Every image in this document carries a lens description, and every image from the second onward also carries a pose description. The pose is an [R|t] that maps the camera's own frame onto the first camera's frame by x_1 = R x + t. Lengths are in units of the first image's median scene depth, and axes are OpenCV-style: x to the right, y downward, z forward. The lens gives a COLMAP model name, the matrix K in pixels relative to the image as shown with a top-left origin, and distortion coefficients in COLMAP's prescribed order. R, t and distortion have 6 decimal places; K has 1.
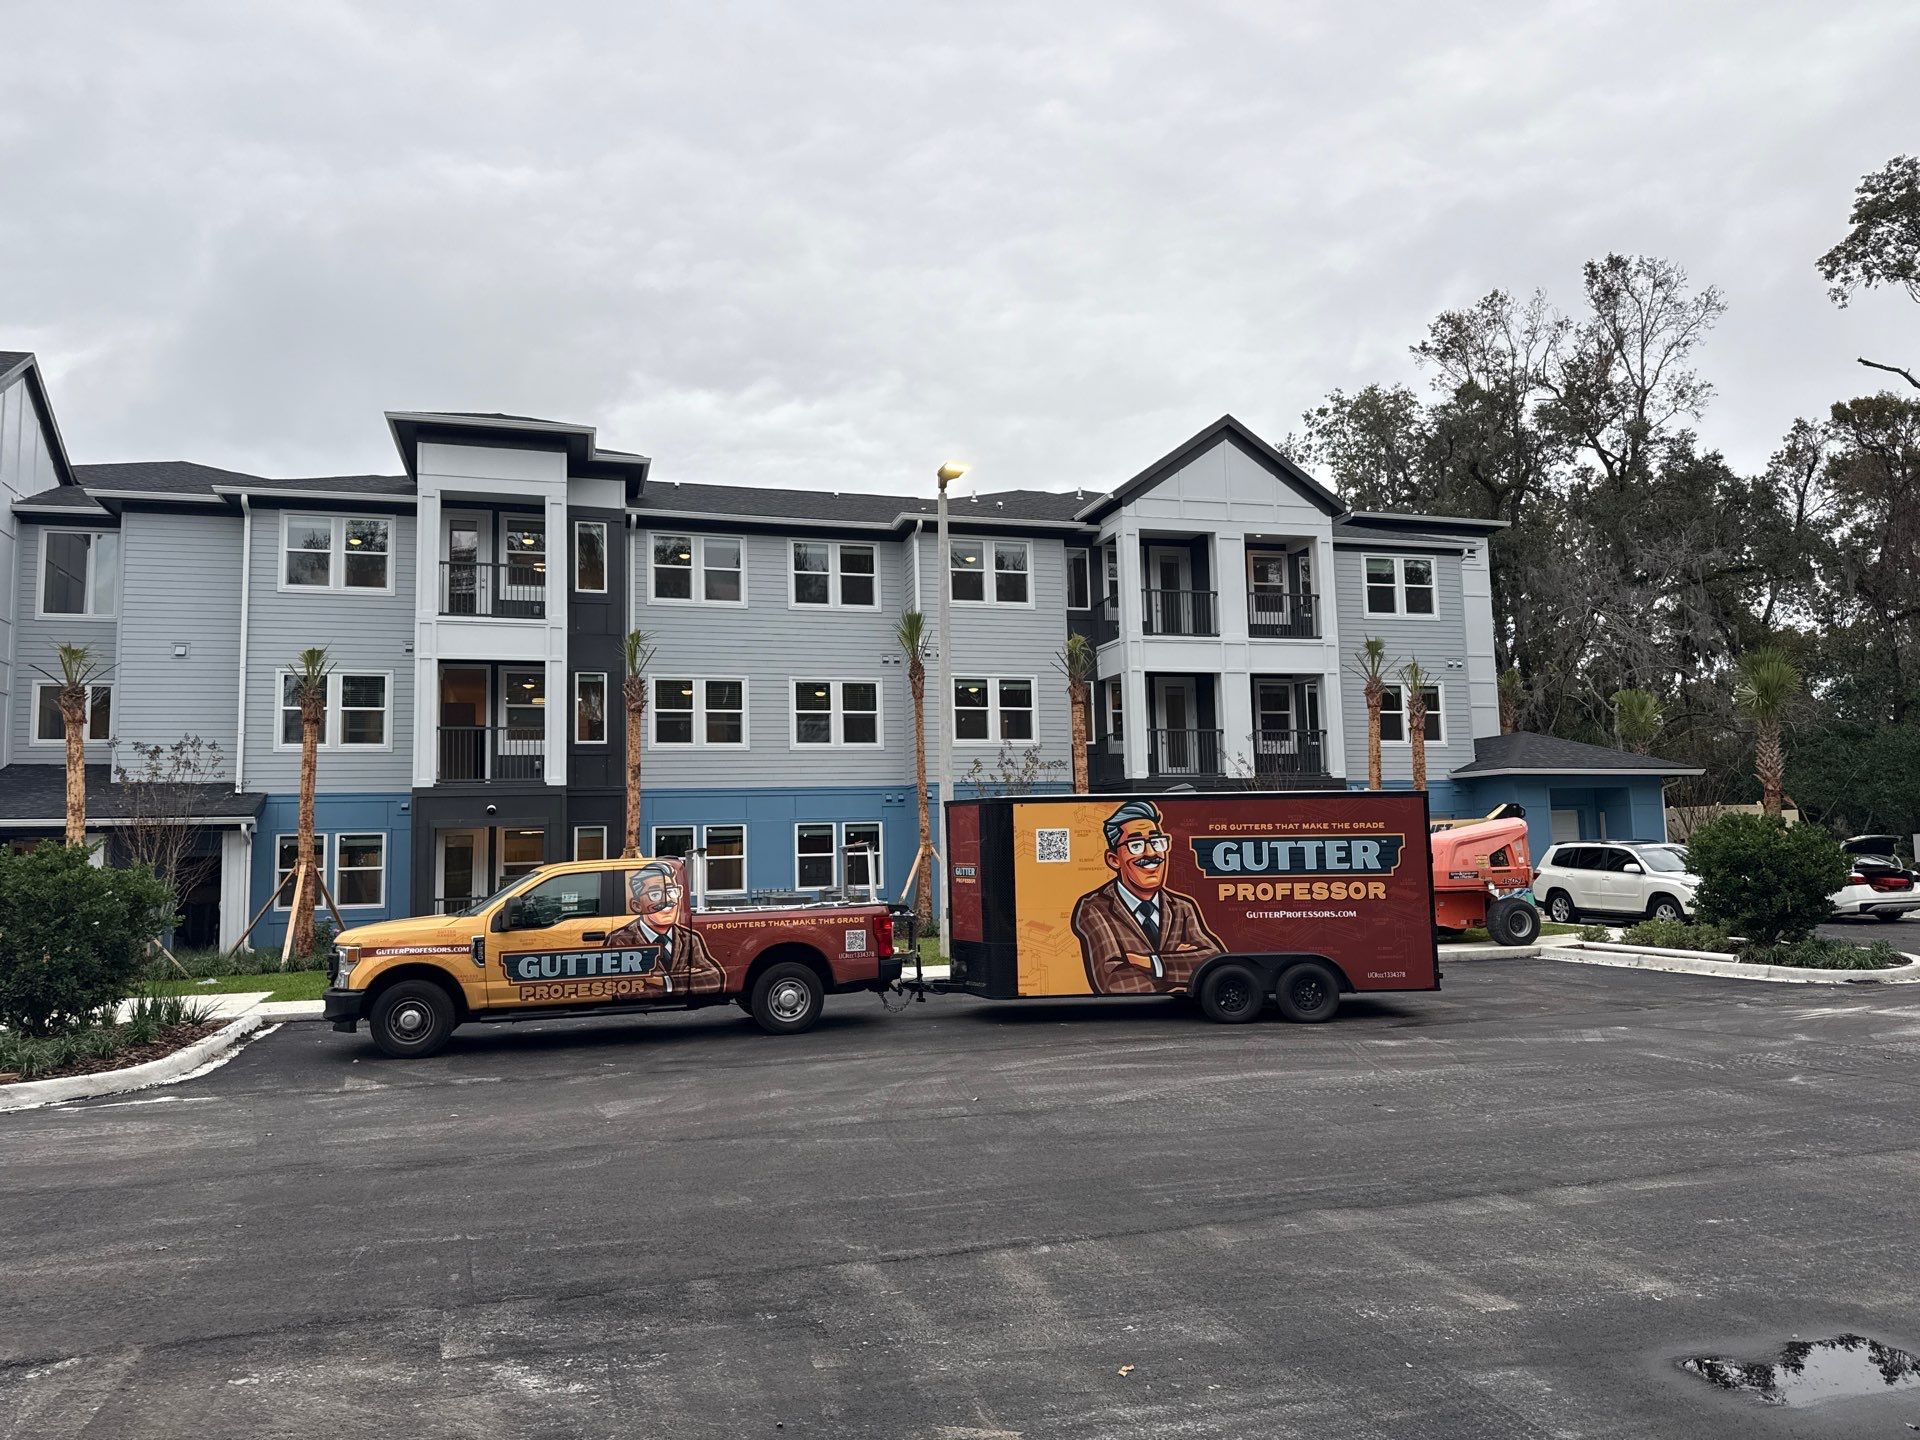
lens RADIAL K [[1342.4, 0, 985.1], [0, 1342.4, 723.4], [0, 0, 1]] dist [0.161640, -0.309013]
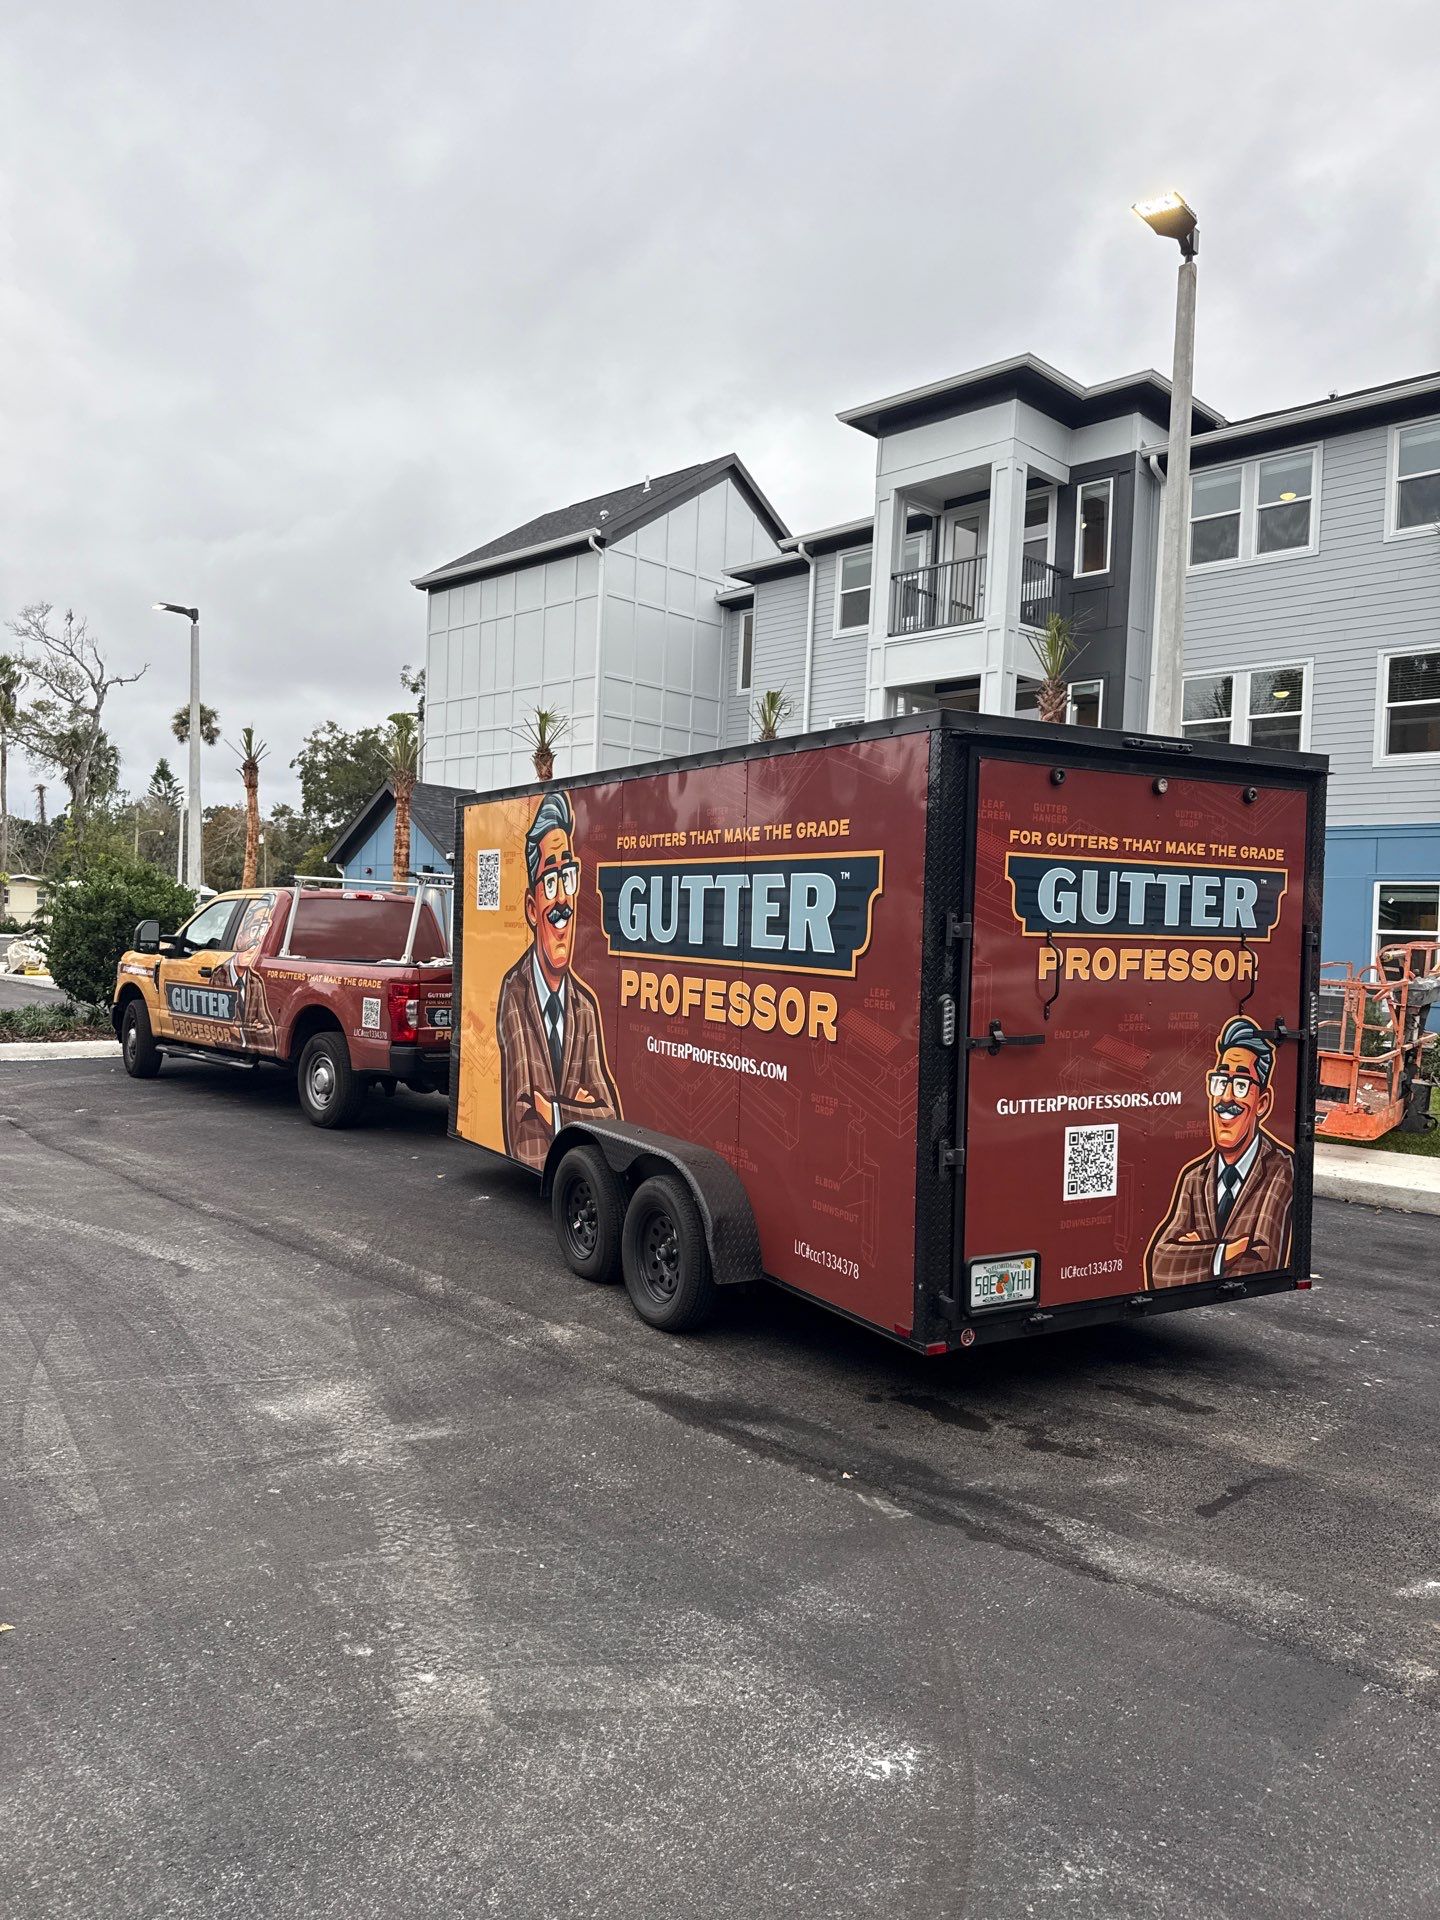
lens RADIAL K [[1360.6, 0, 739.1], [0, 1360.6, 952.3], [0, 0, 1]] dist [0.107787, -0.211595]
pose [[0.450059, 0.055139, -0.891295, 0.560411], [0.042449, 0.995643, 0.083029, 0.073534], [0.891989, -0.075203, 0.445757, 0.789930]]
